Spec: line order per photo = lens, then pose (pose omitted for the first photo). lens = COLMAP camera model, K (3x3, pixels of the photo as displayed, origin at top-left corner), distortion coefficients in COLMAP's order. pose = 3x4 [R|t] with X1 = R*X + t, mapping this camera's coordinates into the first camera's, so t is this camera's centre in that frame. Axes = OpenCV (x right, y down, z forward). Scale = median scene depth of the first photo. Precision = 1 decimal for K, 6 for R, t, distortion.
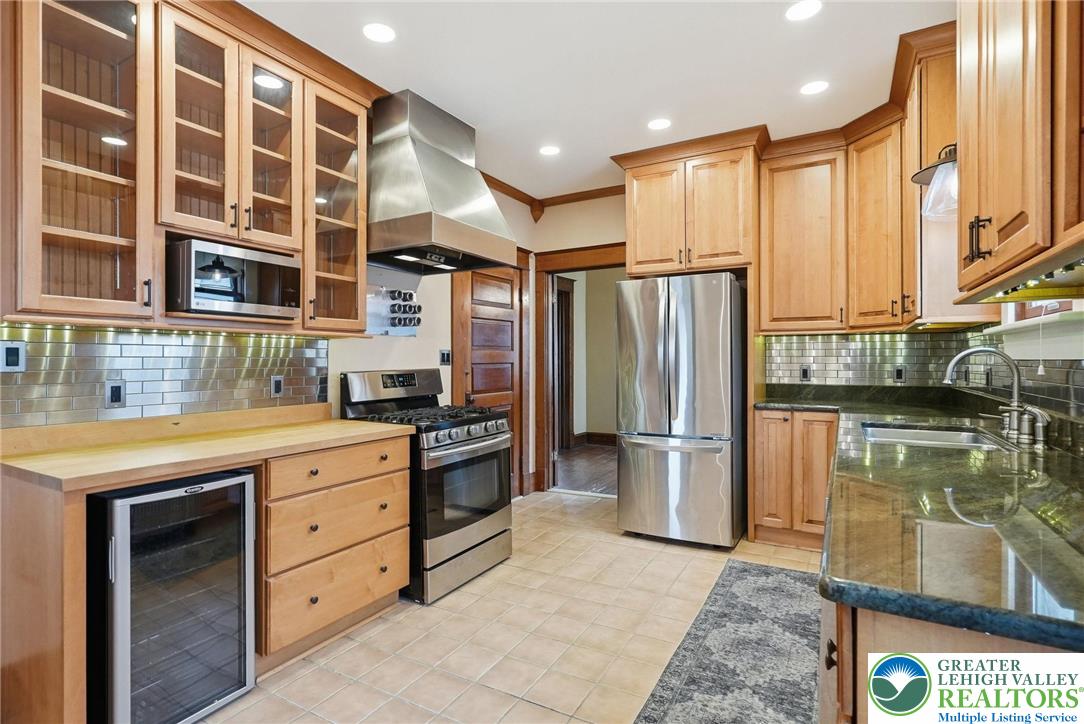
lens RADIAL K [[529.3, 0, 532.5], [0, 529.3, 358.0], [0, 0, 1]] dist [-0.005238, 0.003262]
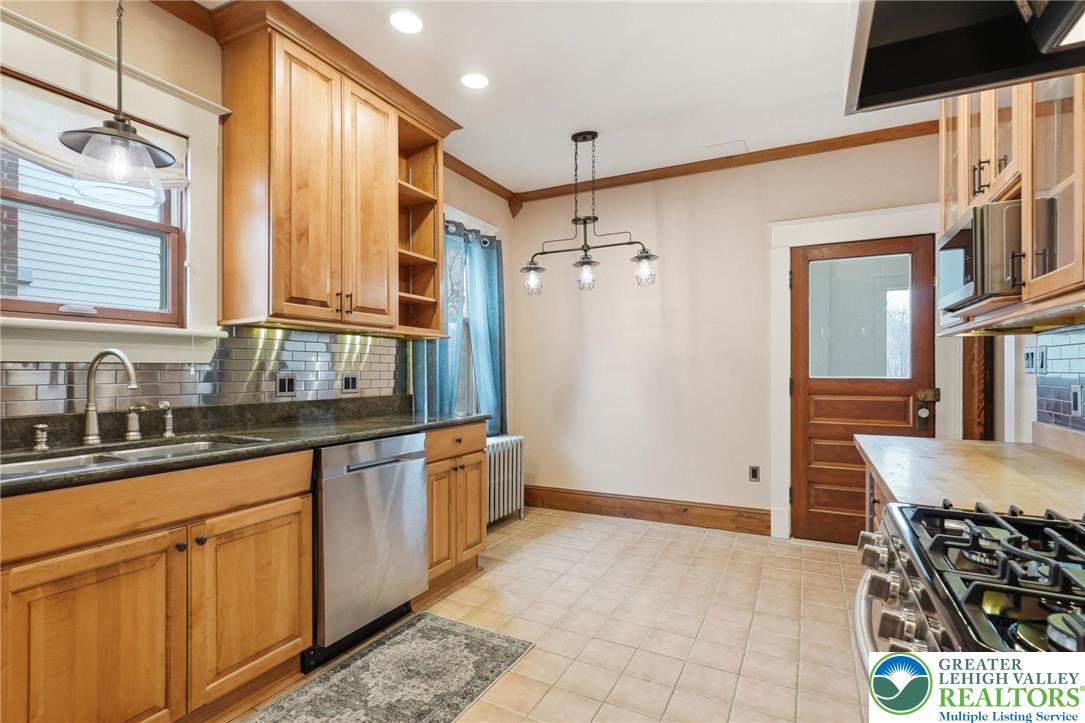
lens RADIAL K [[529.8, 0, 541.3], [0, 529.8, 367.6], [0, 0, 1]] dist [-0.005238, 0.003262]
pose [[-0.998110, -0.001494, -0.061430, 0.196704], [-0.001269, 0.999992, -0.003698, 0.013161], [0.061435, -0.003613, -0.998105, 1.393844]]
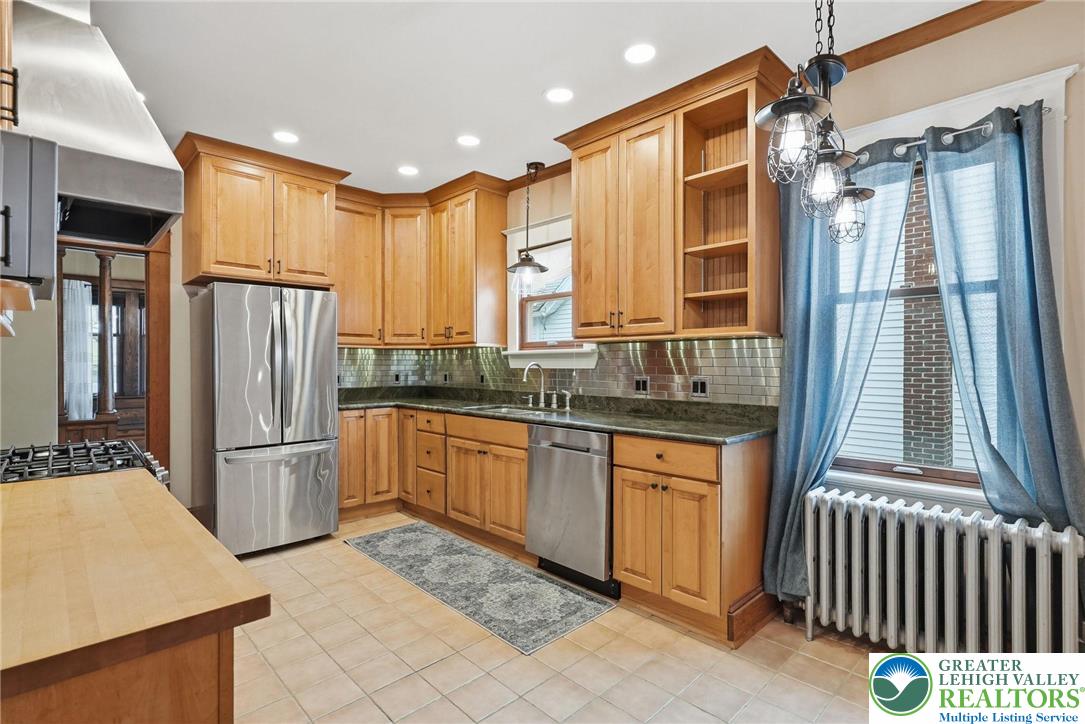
lens RADIAL K [[529.8, 0, 545.1], [0, 529.8, 360.8], [0, 0, 1]] dist [-0.005238, 0.003262]
pose [[0.273593, 0.006737, 0.961822, -0.660612], [-0.001286, 0.999977, -0.006639, -0.007281], [-0.961845, 0.000579, 0.273595, 0.271983]]
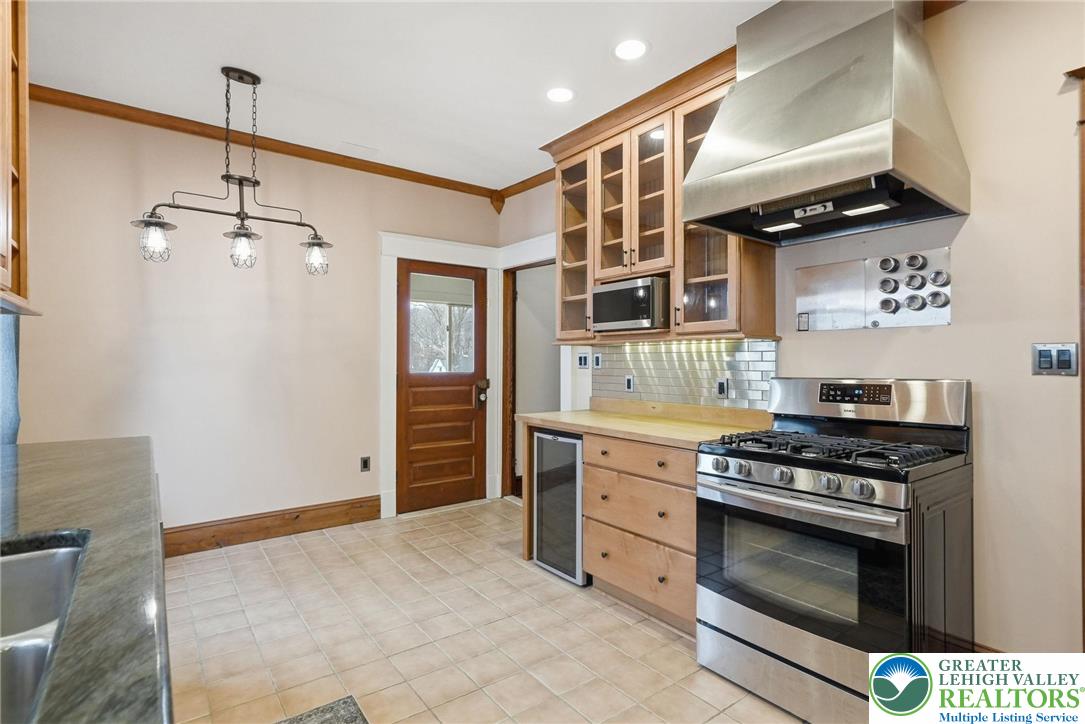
lens RADIAL K [[529.8, 0, 534.0], [0, 529.8, 357.0], [0, 0, 1]] dist [-0.005238, 0.003262]
pose [[-0.389144, -0.011600, -0.921104, 0.661739], [-0.003306, 0.999932, -0.011196, 0.004075], [0.921171, -0.001311, -0.389156, 1.090016]]
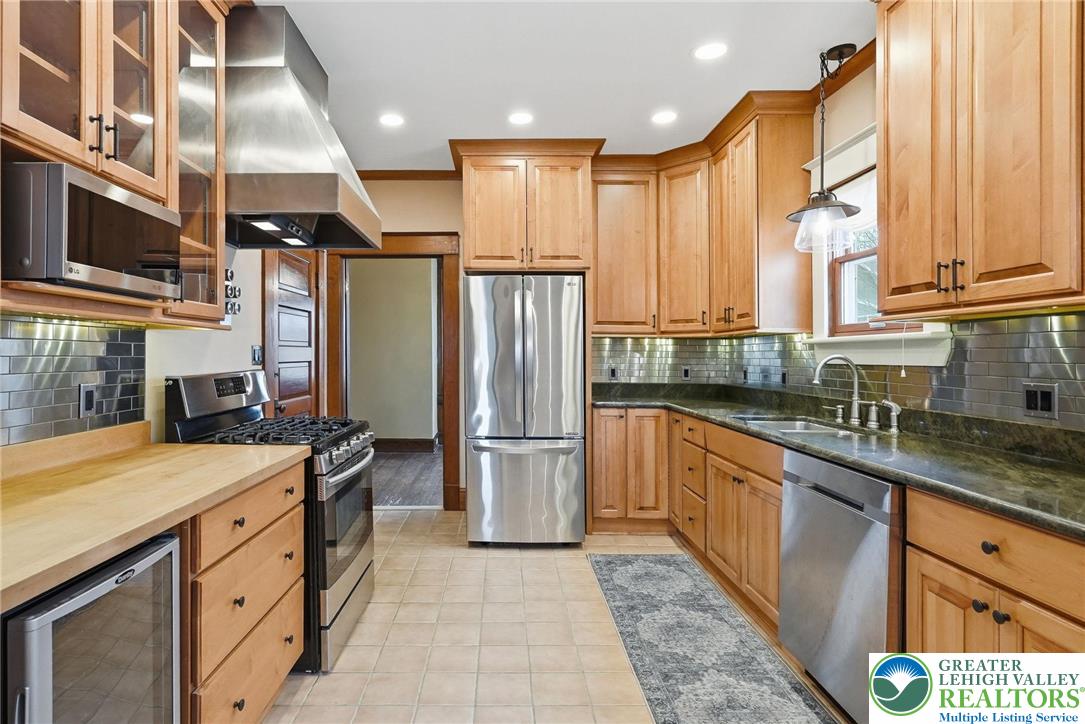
lens RADIAL K [[560.3, 0, 525.3], [0, 560.3, 354.1], [0, 0, 1]] dist [-0.014236, 0.003093]
pose [[0.876544, 0.010666, 0.481204, -0.261702], [-0.010575, 0.999940, -0.002900, -0.005270], [-0.481206, -0.002547, 0.876604, 0.102273]]
